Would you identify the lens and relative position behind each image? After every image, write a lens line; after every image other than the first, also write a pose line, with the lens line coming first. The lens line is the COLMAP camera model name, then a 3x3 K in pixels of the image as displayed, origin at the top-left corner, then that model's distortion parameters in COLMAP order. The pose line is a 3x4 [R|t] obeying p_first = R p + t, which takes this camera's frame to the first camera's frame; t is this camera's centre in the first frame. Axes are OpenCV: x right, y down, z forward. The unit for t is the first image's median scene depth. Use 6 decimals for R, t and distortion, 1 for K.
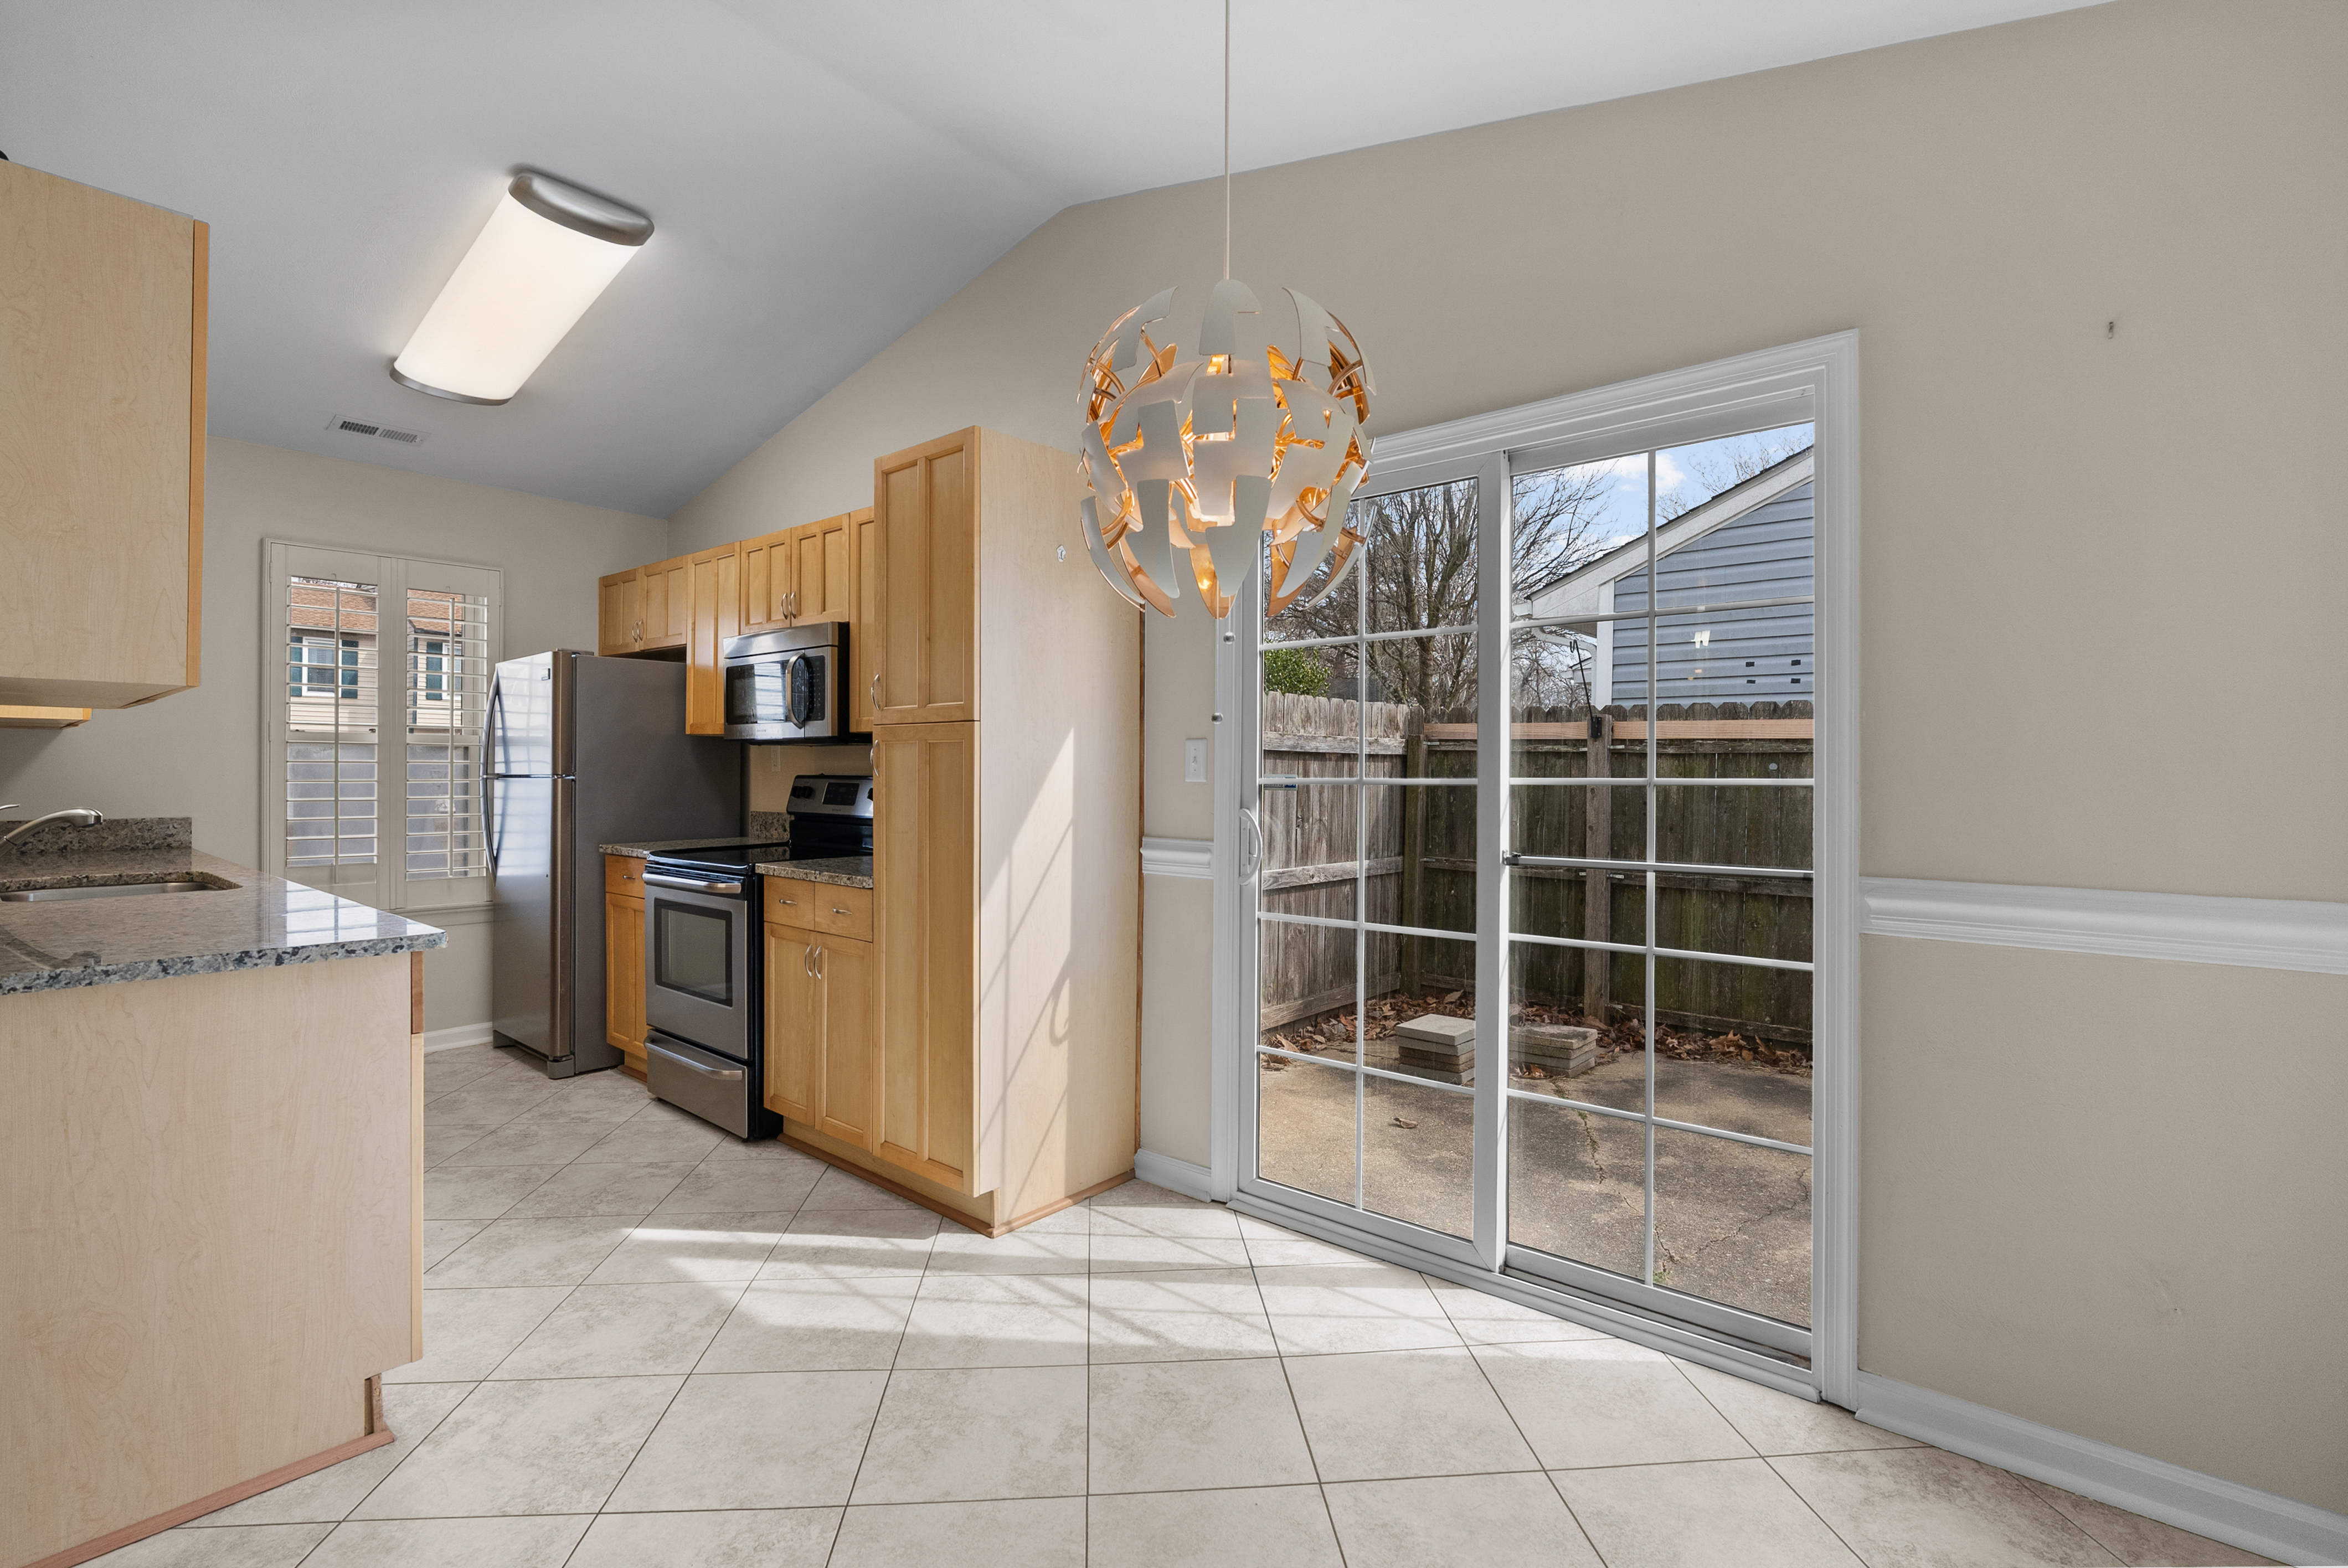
lens RADIAL K [[1059.2, 0, 1168.6], [0, 1059.2, 766.4], [0, 0, 1]] dist [-0.005720, 0.000415]
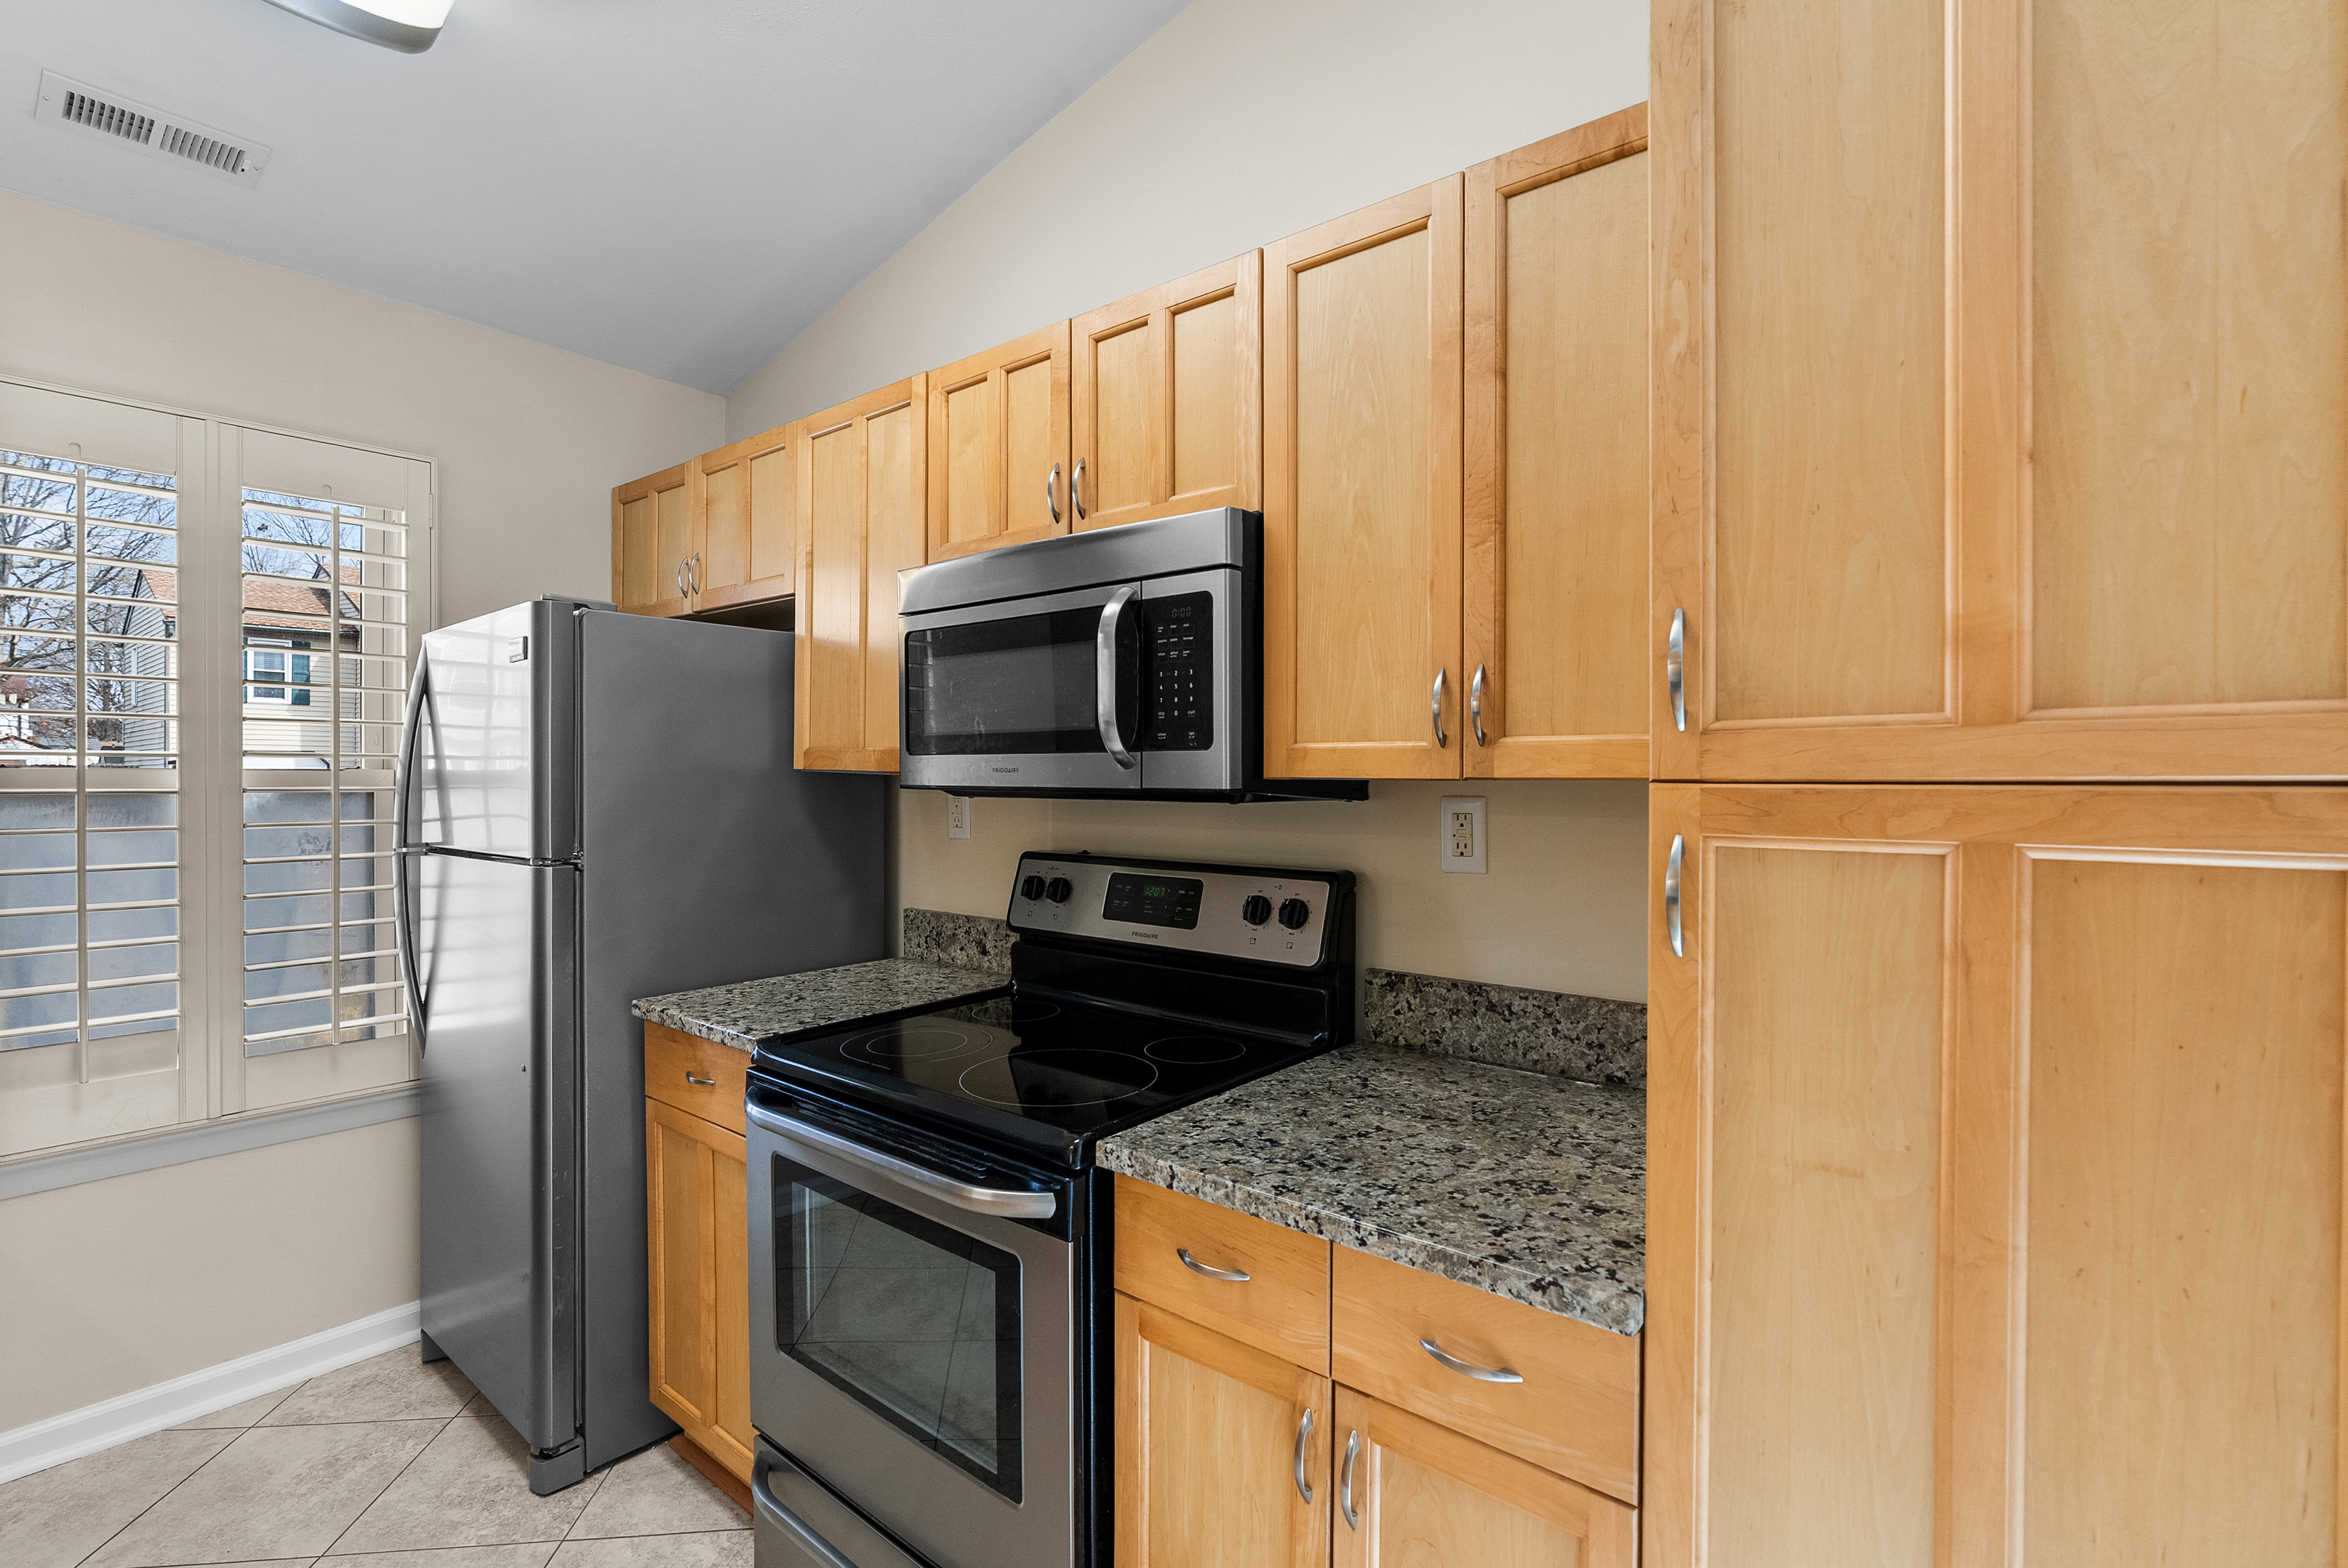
lens RADIAL K [[1059.0, 0, 1175.4], [0, 1059.0, 775.2], [0, 0, 1]] dist [-0.003804, -0.000255]
pose [[0.999731, -0.003355, 0.022945, -0.281357], [0.003275, 0.999988, 0.003545, -0.028557], [-0.022957, -0.003469, 0.999730, 0.478100]]
